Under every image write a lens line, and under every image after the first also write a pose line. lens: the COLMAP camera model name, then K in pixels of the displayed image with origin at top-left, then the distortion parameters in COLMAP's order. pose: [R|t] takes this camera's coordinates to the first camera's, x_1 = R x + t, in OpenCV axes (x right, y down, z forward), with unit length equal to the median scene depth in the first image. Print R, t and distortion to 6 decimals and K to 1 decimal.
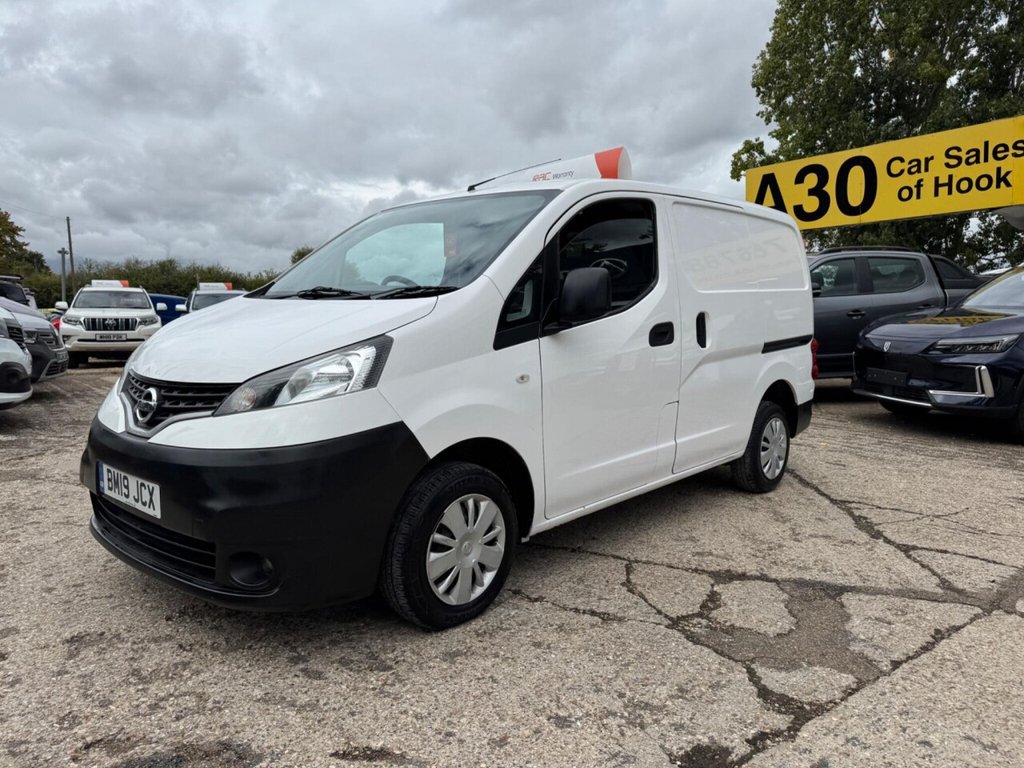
lens RADIAL K [[711.5, 0, 518.7], [0, 711.5, 394.8], [0, 0, 1]] dist [0.038623, -0.047249]
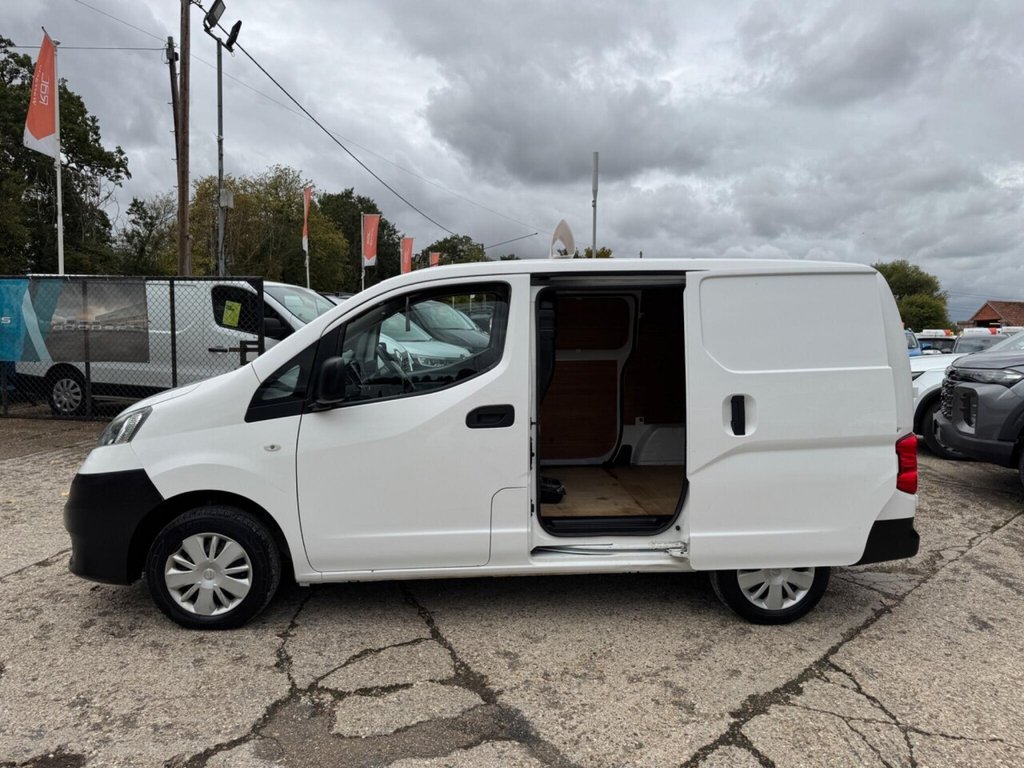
lens RADIAL K [[716.3, 0, 518.9], [0, 716.3, 380.9], [0, 0, 1]] dist [0.026076, -0.034412]
pose [[0.720944, 0.061623, -0.690248, 1.072977], [-0.091813, 0.995752, -0.006999, -0.155706], [0.686884, 0.068420, 0.723539, 0.361593]]
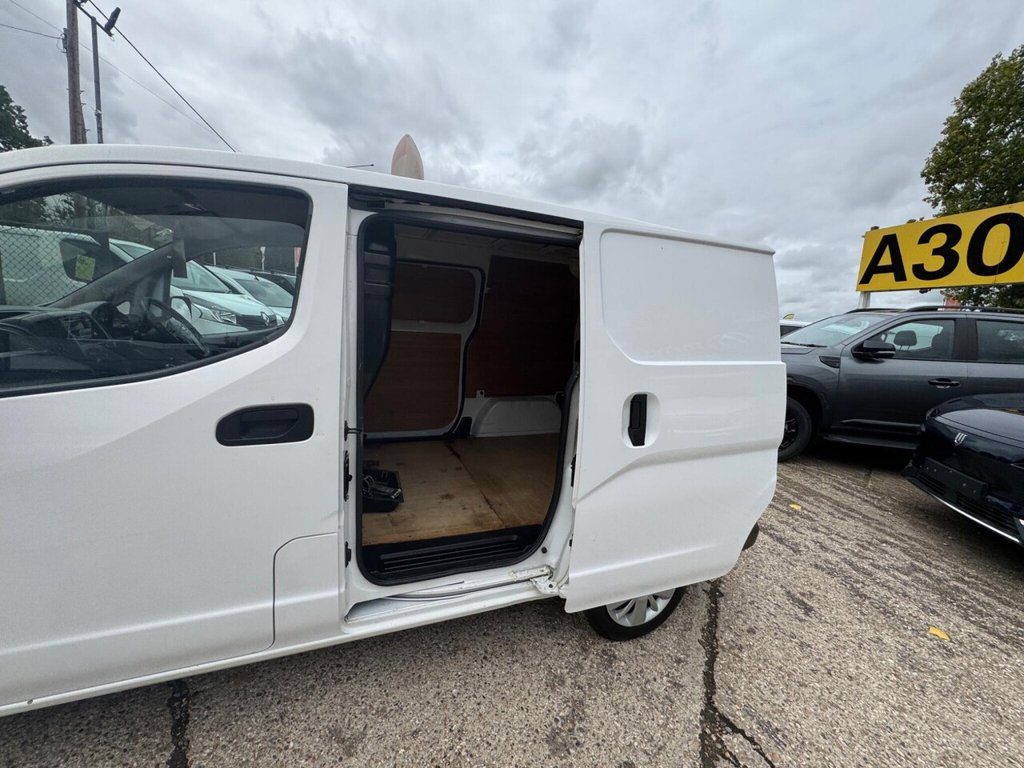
lens RADIAL K [[404.8, 0, 512.0], [0, 404.8, 384.0], [0, 0, 1]] dist [0.000098, 0.000009]
pose [[0.892758, 0.145218, -0.426491, 0.602370], [-0.135161, 0.989354, 0.053943, -0.189705], [0.429784, 0.009487, 0.902882, 0.928502]]
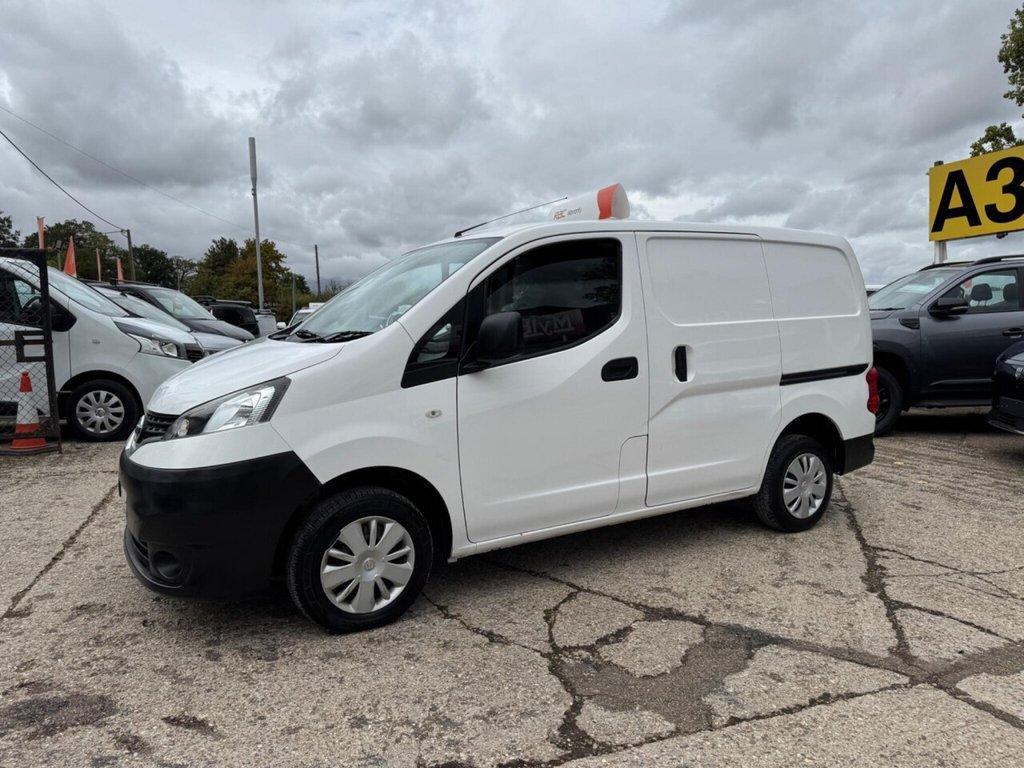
lens RADIAL K [[711.5, 0, 518.7], [0, 711.5, 394.8], [0, 0, 1]] dist [0.038623, -0.047249]
pose [[0.956799, 0.018901, -0.290134, 0.421543], [-0.023048, 0.999675, -0.010884, -0.040433], [0.289834, 0.017100, 0.956924, -0.019595]]
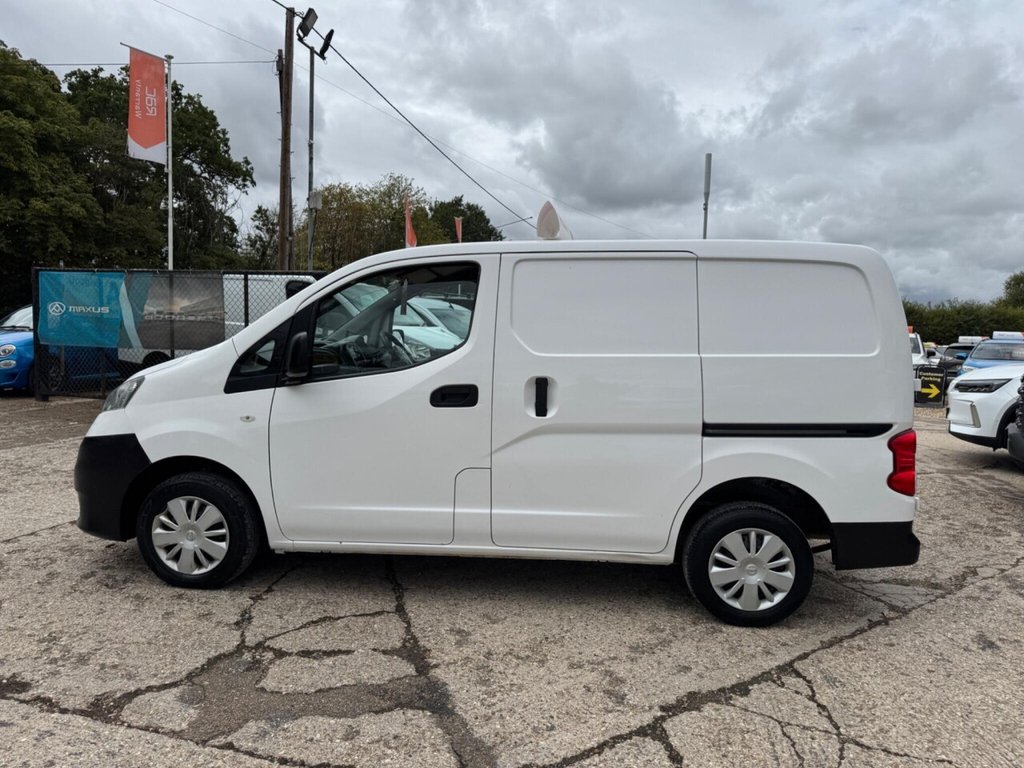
lens RADIAL K [[715.4, 0, 519.9], [0, 715.4, 391.7], [0, 0, 1]] dist [0.037460, -0.050432]
pose [[0.609378, 0.085651, -0.788240, 1.224020], [-0.121132, 0.992535, 0.014204, -0.137779], [0.783572, 0.086826, 0.615204, 0.540119]]
